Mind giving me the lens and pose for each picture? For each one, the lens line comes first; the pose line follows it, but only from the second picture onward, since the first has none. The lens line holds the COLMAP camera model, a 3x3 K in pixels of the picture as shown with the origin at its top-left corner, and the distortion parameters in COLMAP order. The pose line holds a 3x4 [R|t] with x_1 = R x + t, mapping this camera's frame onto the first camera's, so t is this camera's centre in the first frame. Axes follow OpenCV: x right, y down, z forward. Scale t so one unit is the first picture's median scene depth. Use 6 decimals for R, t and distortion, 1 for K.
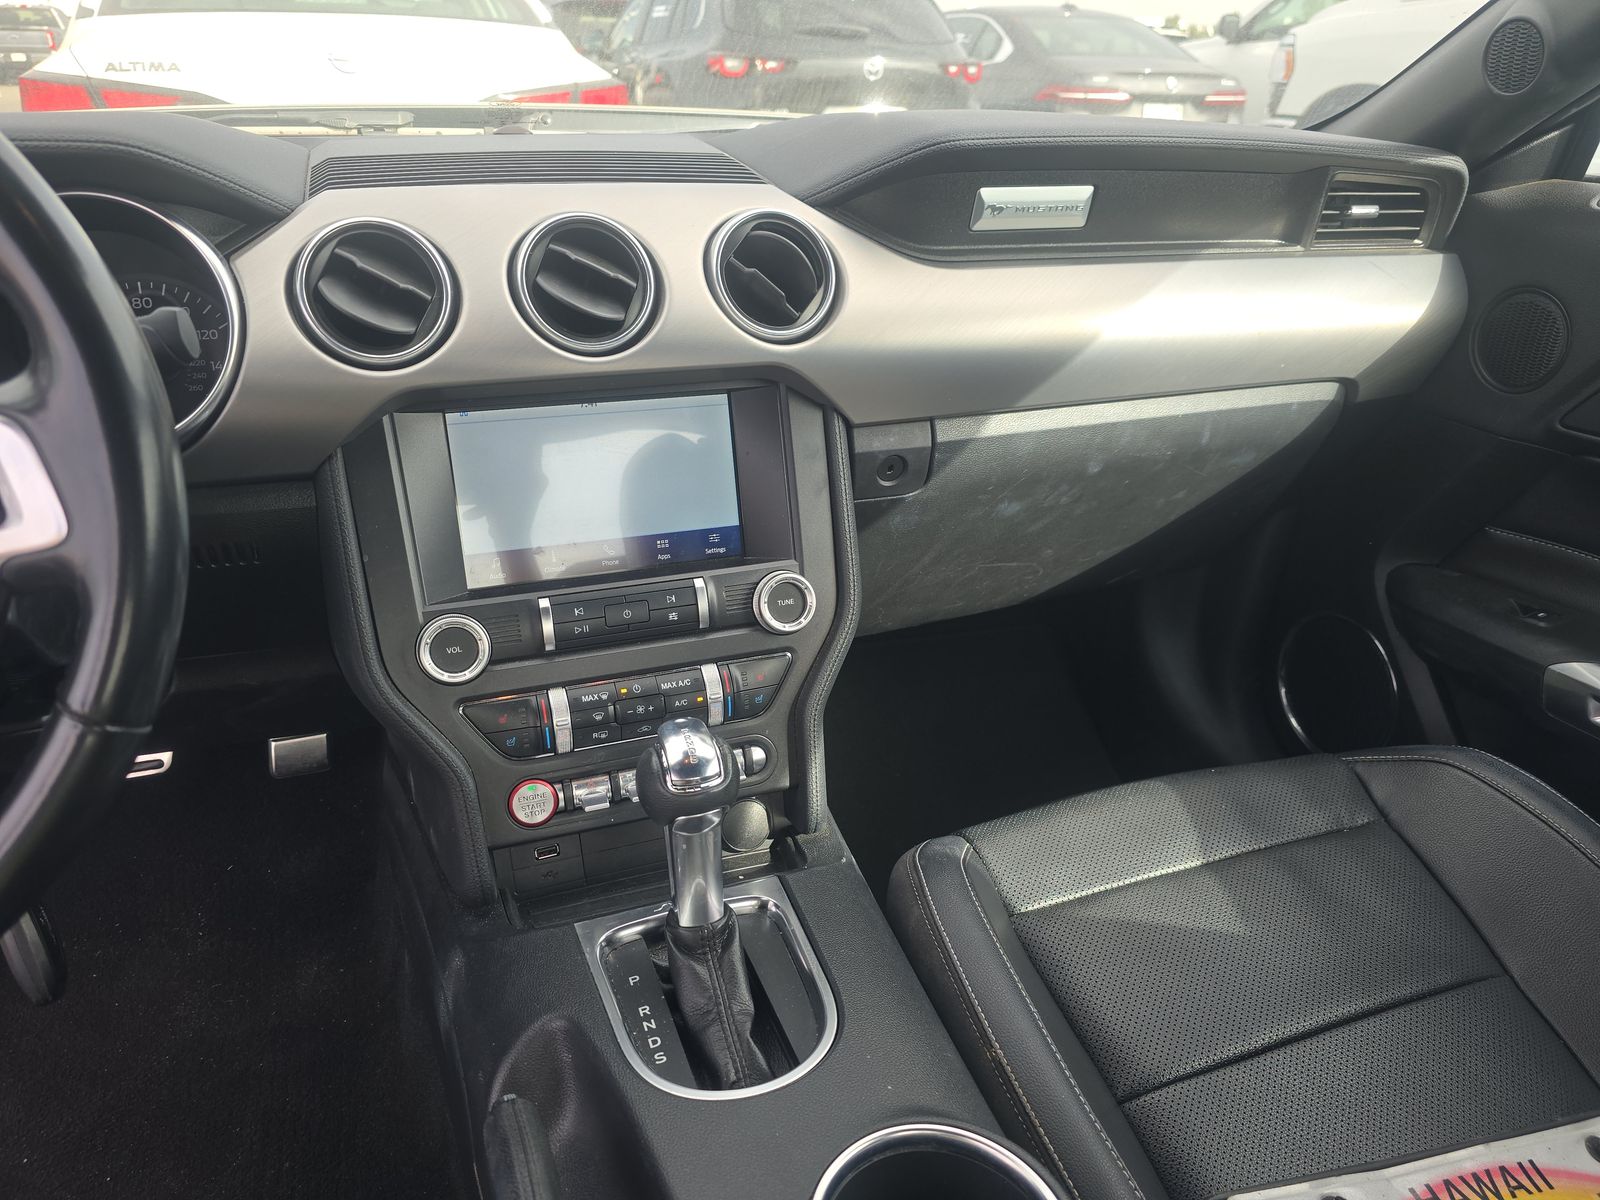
lens RADIAL K [[1068.1, 0, 800.0], [0, 1068.1, 600.0], [0, 0, 1]] dist [0.069470, -0.079003]
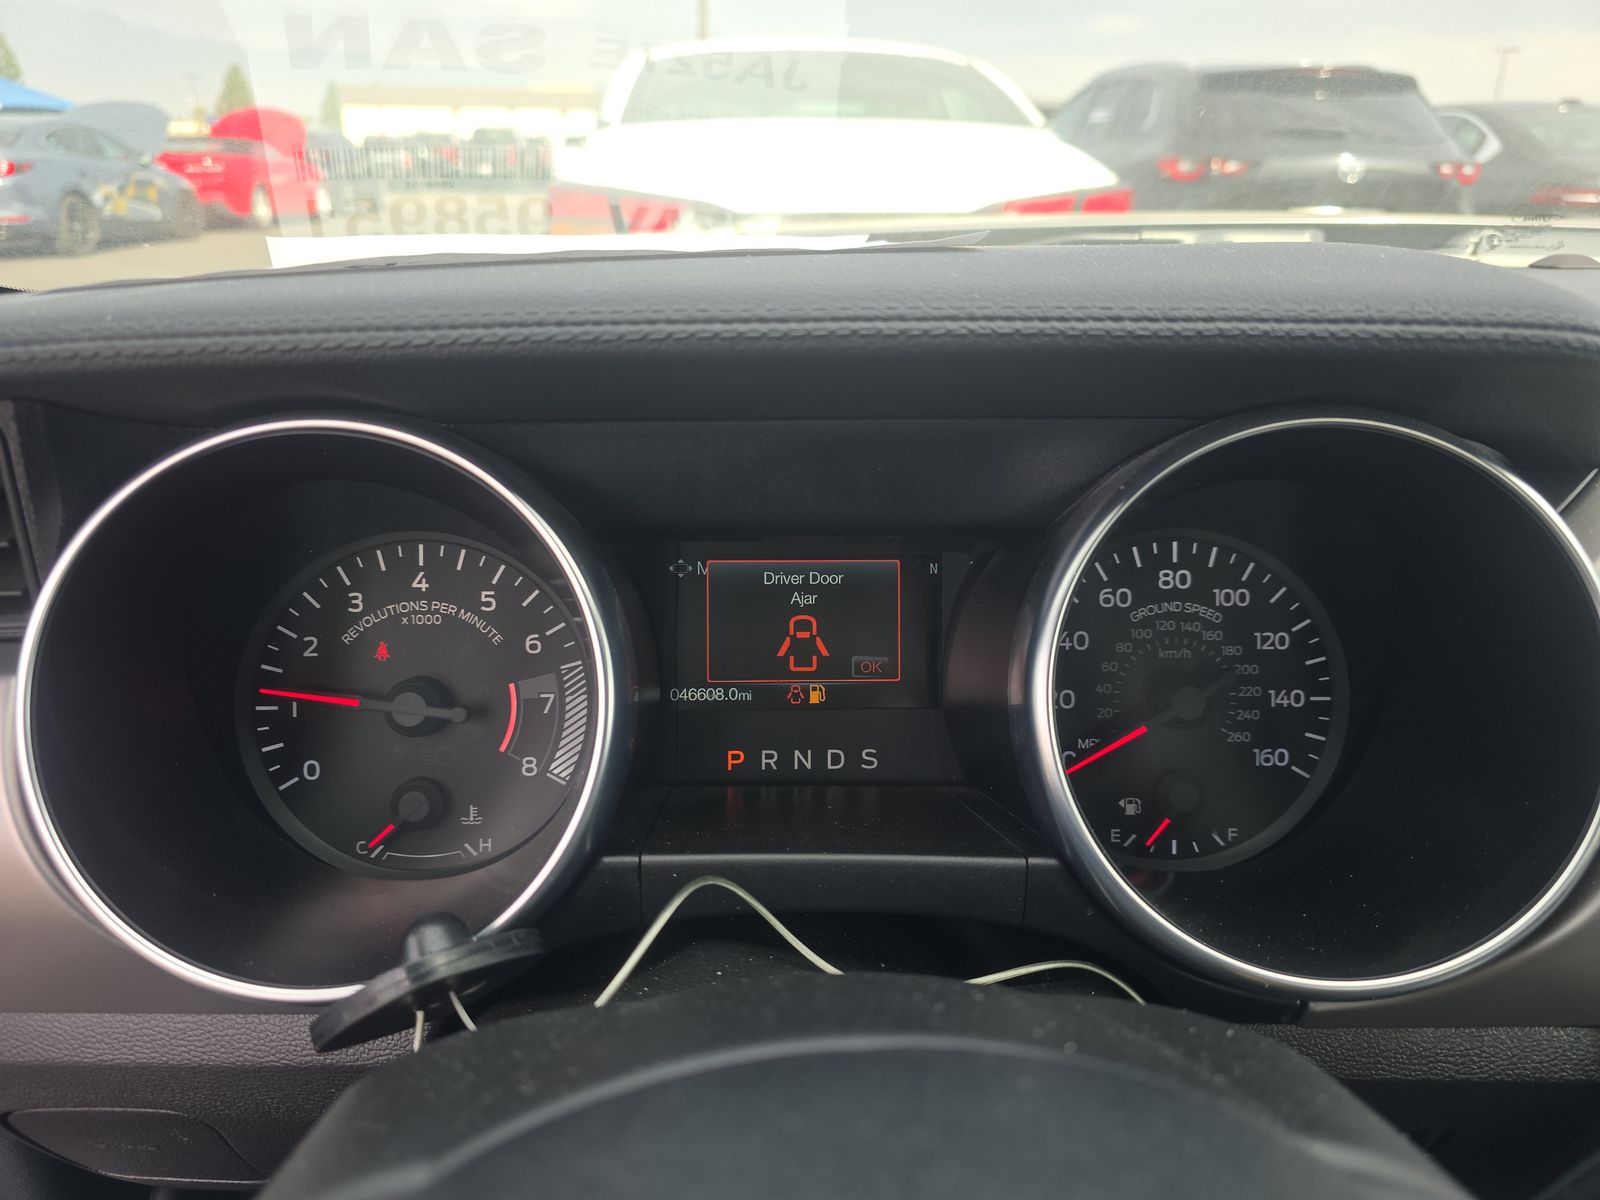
lens RADIAL K [[1140.4, 0, 800.0], [0, 1140.4, 600.0], [0, 0, 1]] dist [-0.000321, -0.017830]
pose [[0.950586, 0.095483, -0.295414, -0.588023], [-0.124226, 0.989018, -0.080068, -0.185822], [0.284525, 0.112809, 0.952008, 0.385110]]
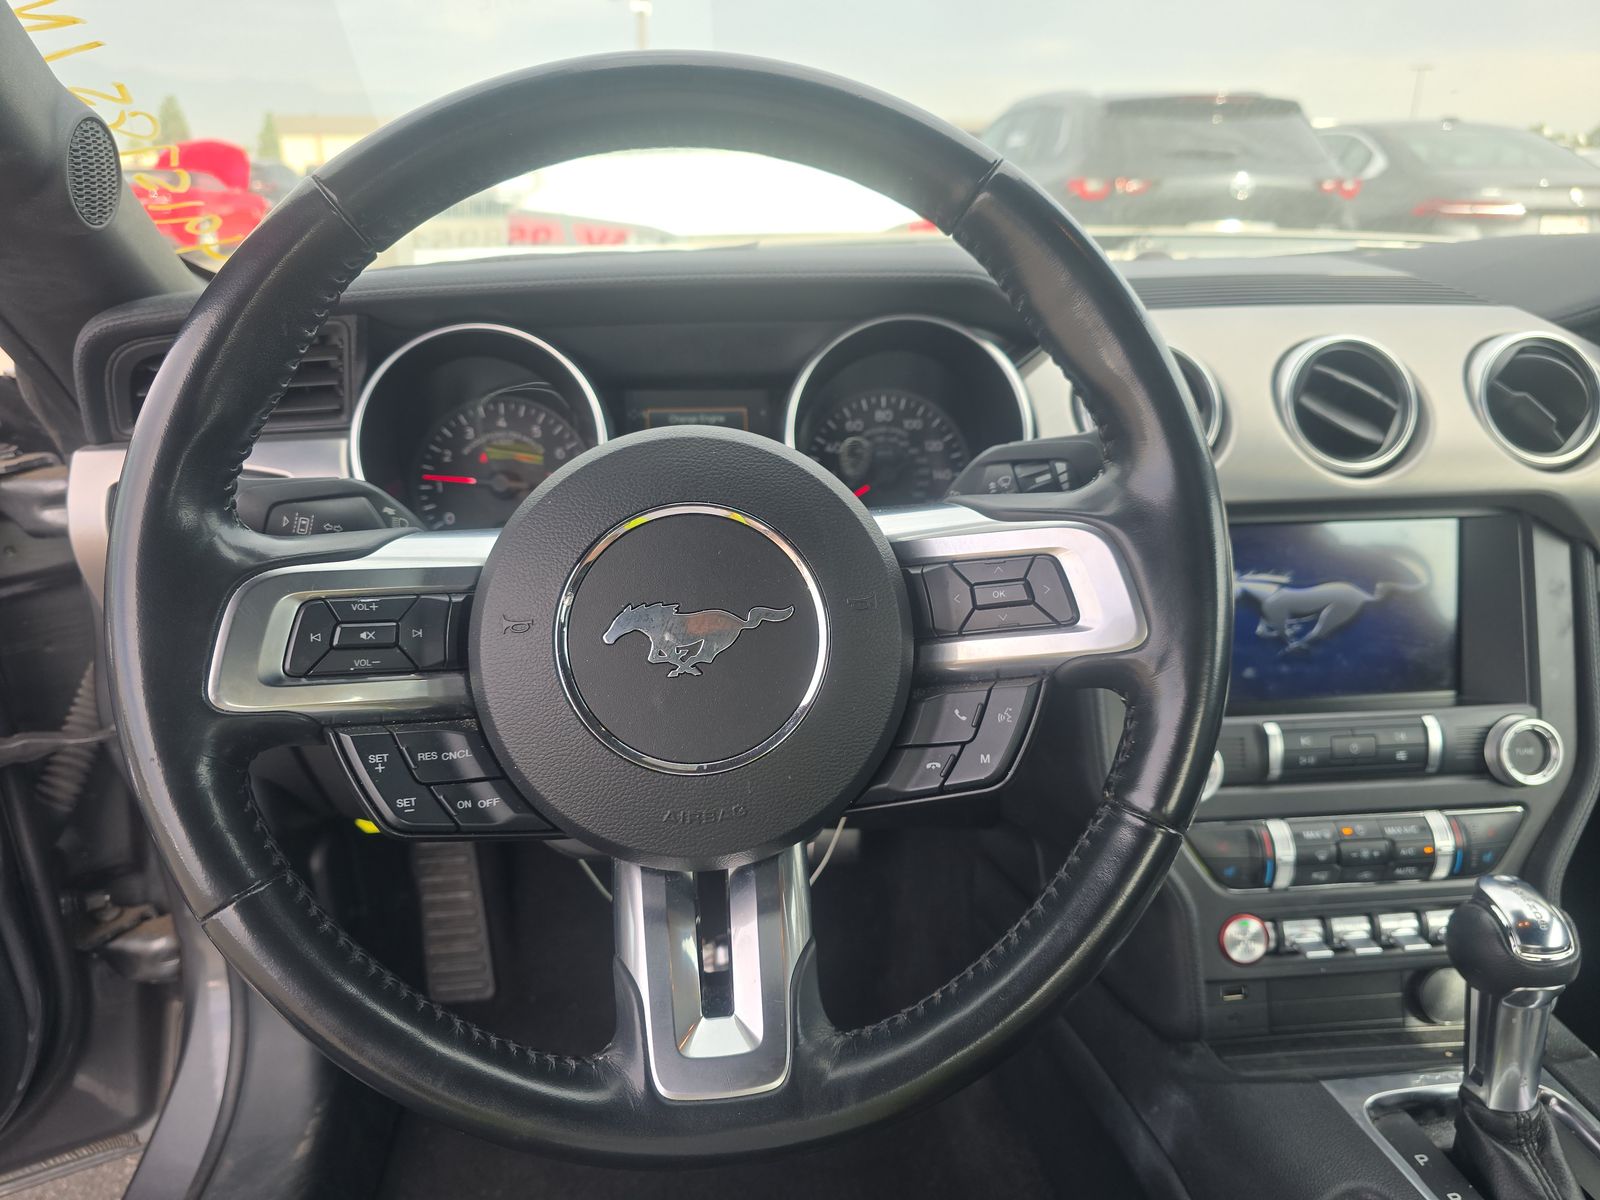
lens RADIAL K [[1099.7, 0, 800.0], [0, 1099.7, 600.0], [0, 0, 1]] dist [-0.003758, -0.007447]
pose [[0.963095, 0.068044, -0.260419, -0.369544], [-0.094245, 0.991521, -0.089471, 0.015685], [0.252123, 0.110712, 0.961341, -0.055855]]
